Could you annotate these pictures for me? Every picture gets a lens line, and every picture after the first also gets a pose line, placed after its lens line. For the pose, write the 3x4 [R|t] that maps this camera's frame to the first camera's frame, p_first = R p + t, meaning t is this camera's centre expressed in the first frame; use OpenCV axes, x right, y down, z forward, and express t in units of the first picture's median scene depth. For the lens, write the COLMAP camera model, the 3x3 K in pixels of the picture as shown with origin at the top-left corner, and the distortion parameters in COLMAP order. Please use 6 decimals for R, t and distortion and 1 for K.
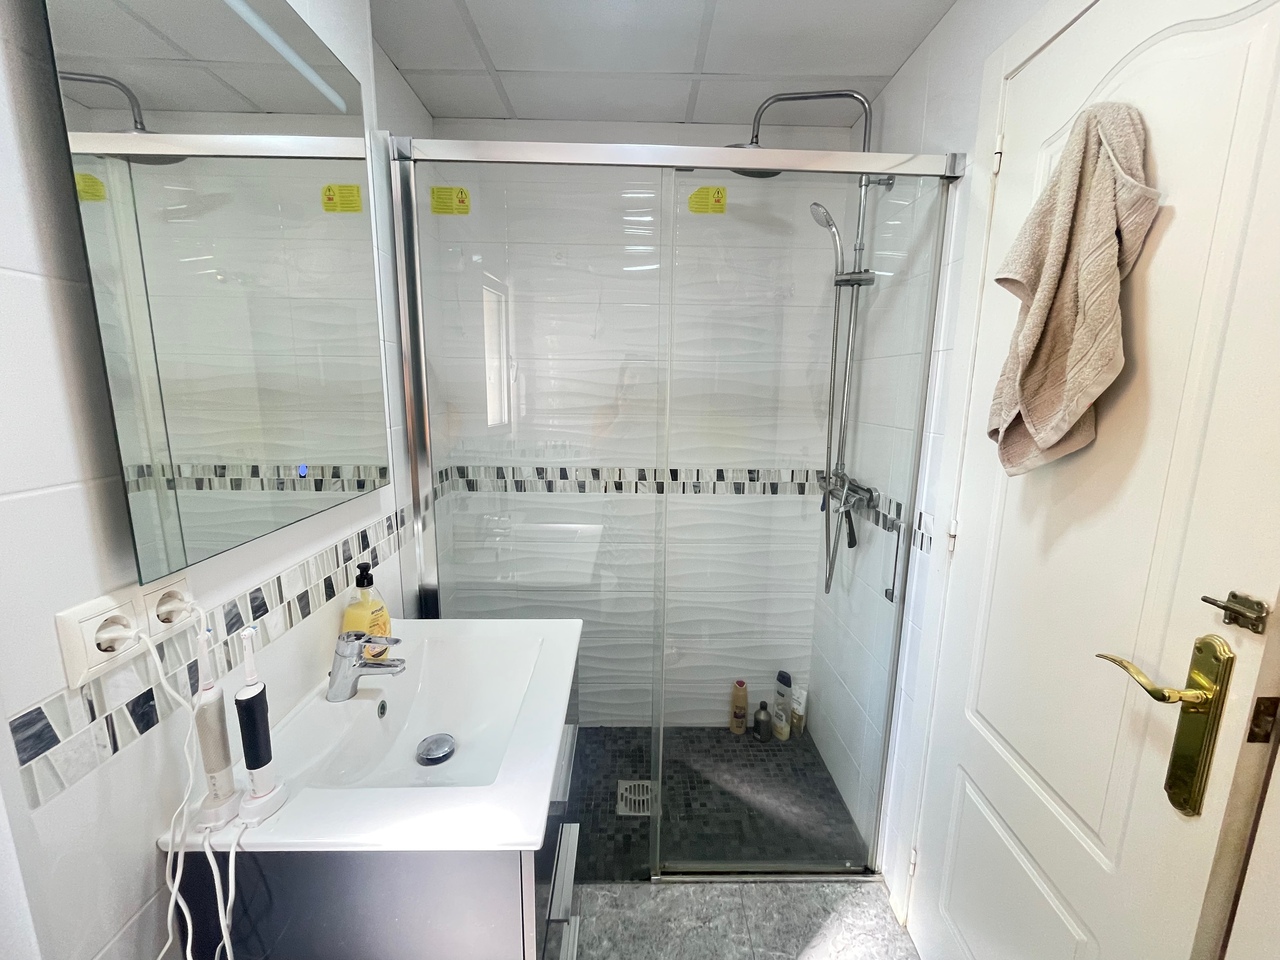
lens RADIAL K [[522.4, 0, 637.9], [0, 522.4, 480.0], [0, 0, 1]] dist [-0.001647, -0.000078]
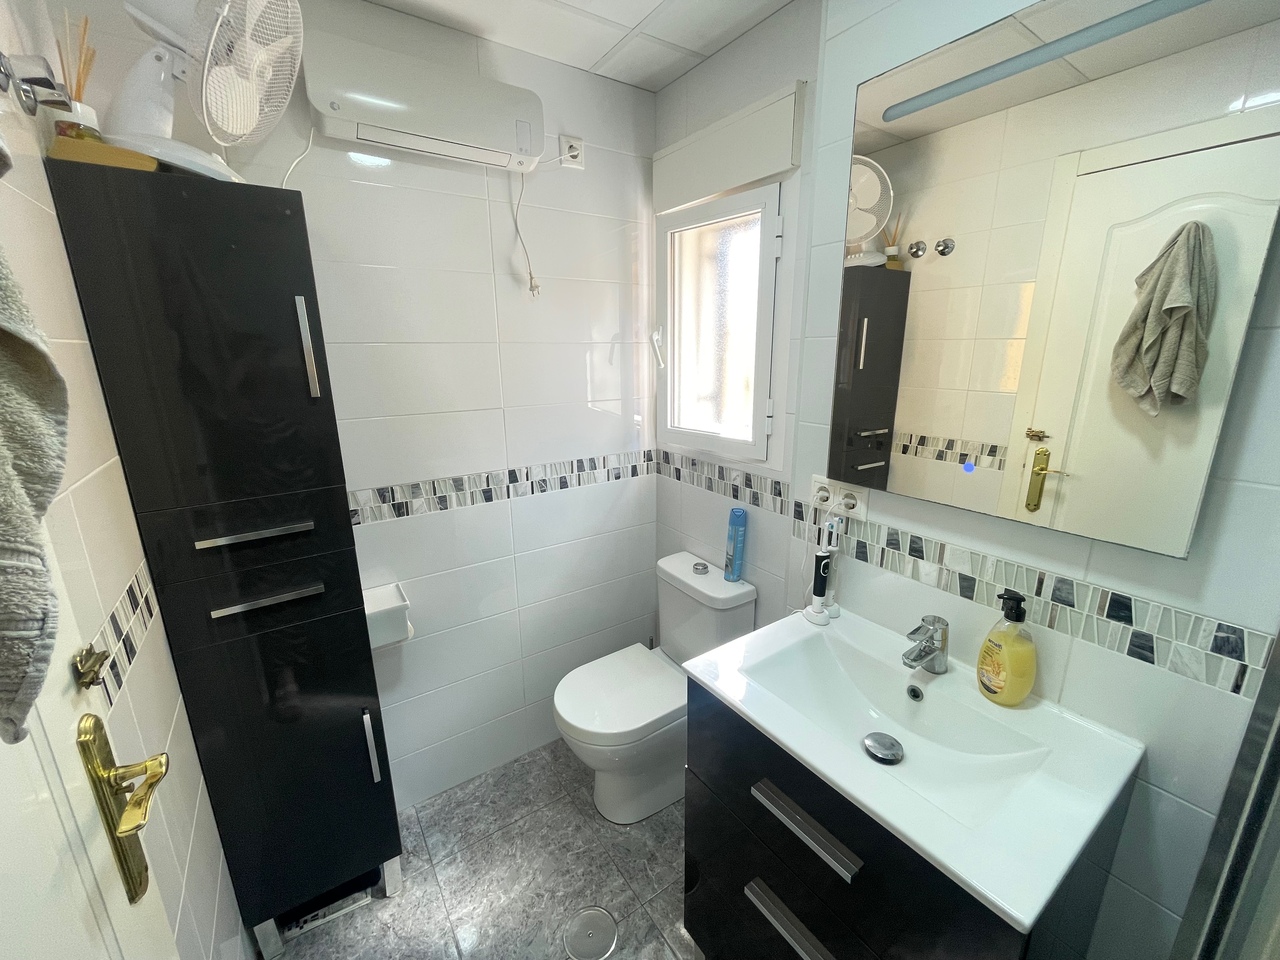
lens RADIAL K [[522.4, 0, 637.9], [0, 522.4, 480.0], [0, 0, 1]] dist [-0.001647, -0.000078]
pose [[-0.832392, 0.131163, -0.538443, 0.642139], [-0.101004, 0.919410, 0.380110, -0.398848], [0.544906, 0.370786, -0.752061, 1.654948]]
